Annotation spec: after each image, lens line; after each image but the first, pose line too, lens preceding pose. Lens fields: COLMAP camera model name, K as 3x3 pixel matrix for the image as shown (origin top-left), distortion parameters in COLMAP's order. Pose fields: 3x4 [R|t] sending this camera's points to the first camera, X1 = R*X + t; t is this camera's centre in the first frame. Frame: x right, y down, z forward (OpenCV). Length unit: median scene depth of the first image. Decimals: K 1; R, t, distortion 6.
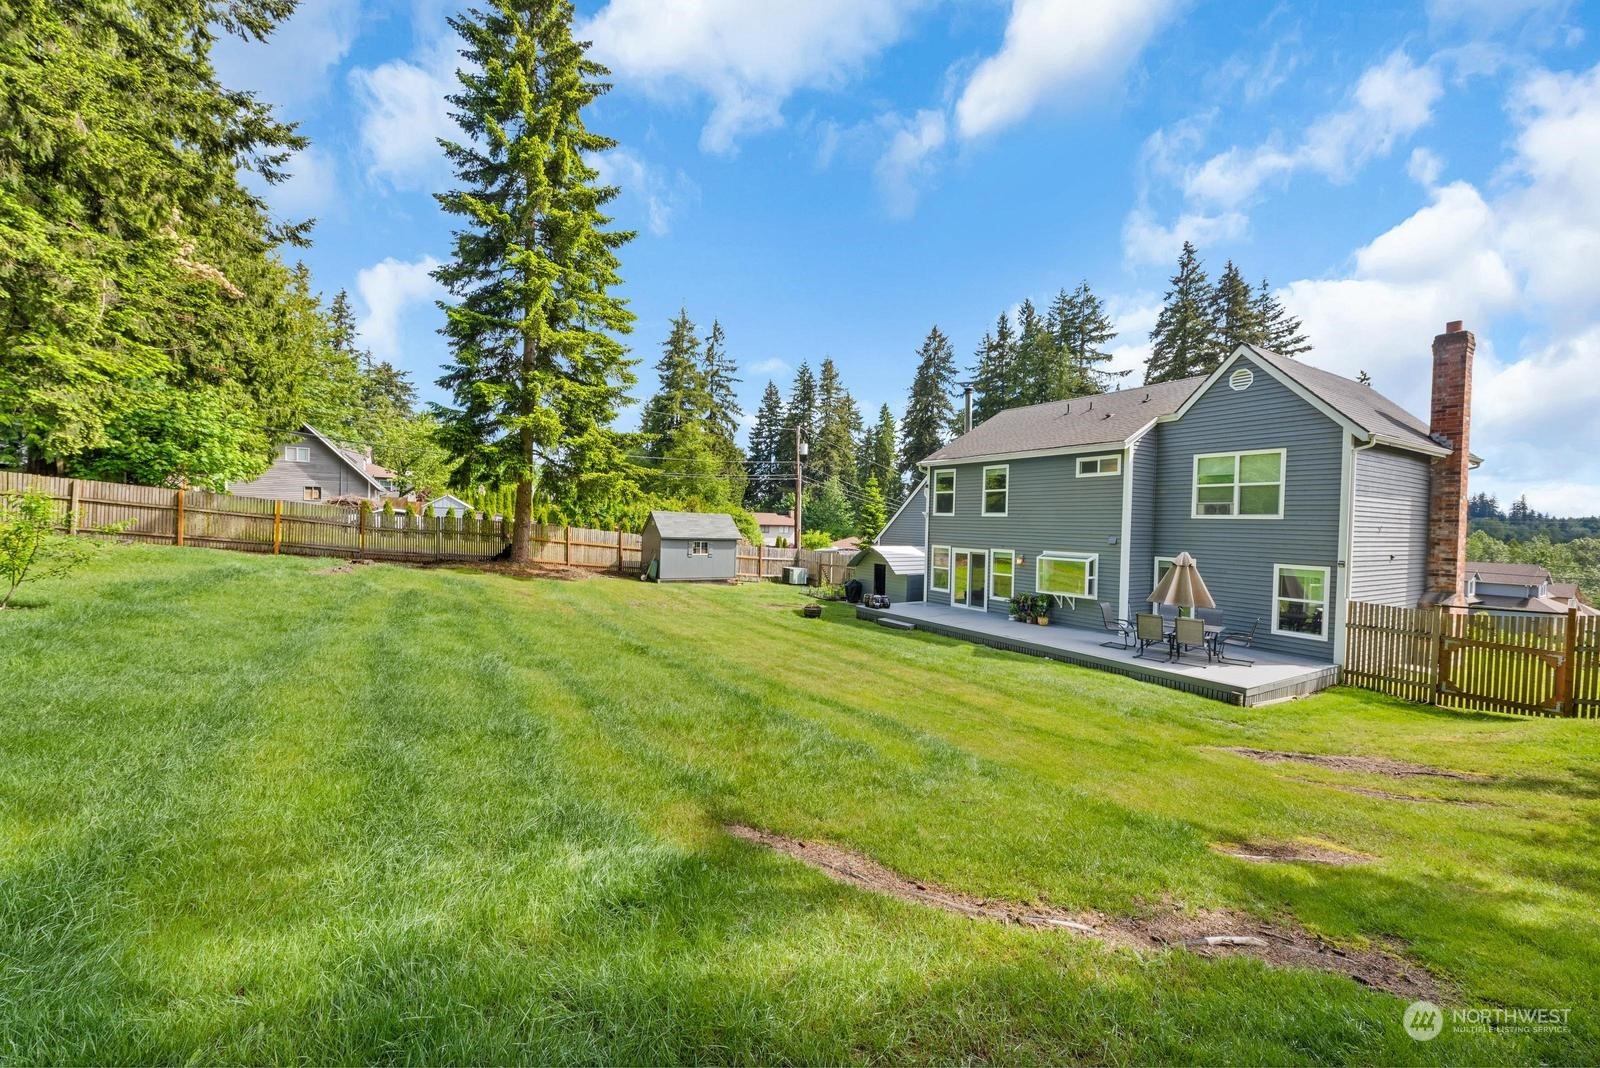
lens RADIAL K [[623.3, 0, 796.4], [0, 623.3, 539.0], [0, 0, 1]] dist [0.003086, 0.000141]
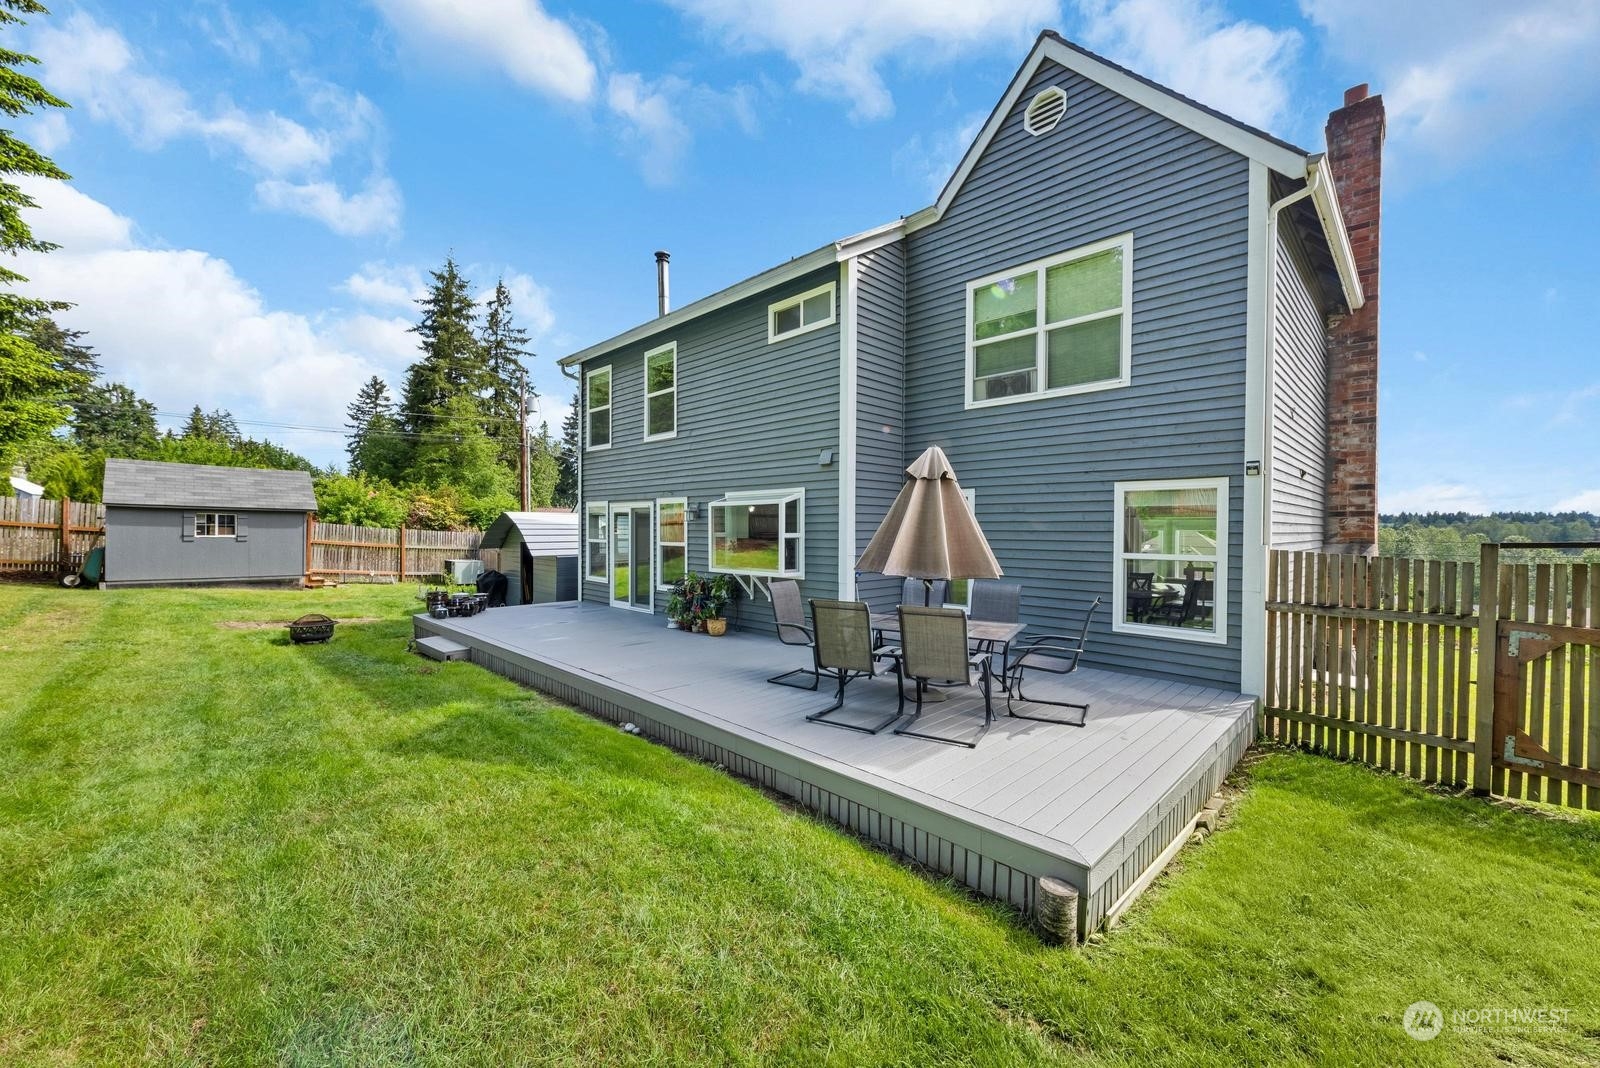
lens RADIAL K [[623.3, 0, 805.9], [0, 623.3, 540.3], [0, 0, 1]] dist [0.003086, 0.000141]
pose [[0.970043, -0.020781, 0.242042, 0.363552], [0.022440, 0.999740, -0.004097, 0.068238], [-0.241894, 0.009406, 0.970257, 0.514305]]
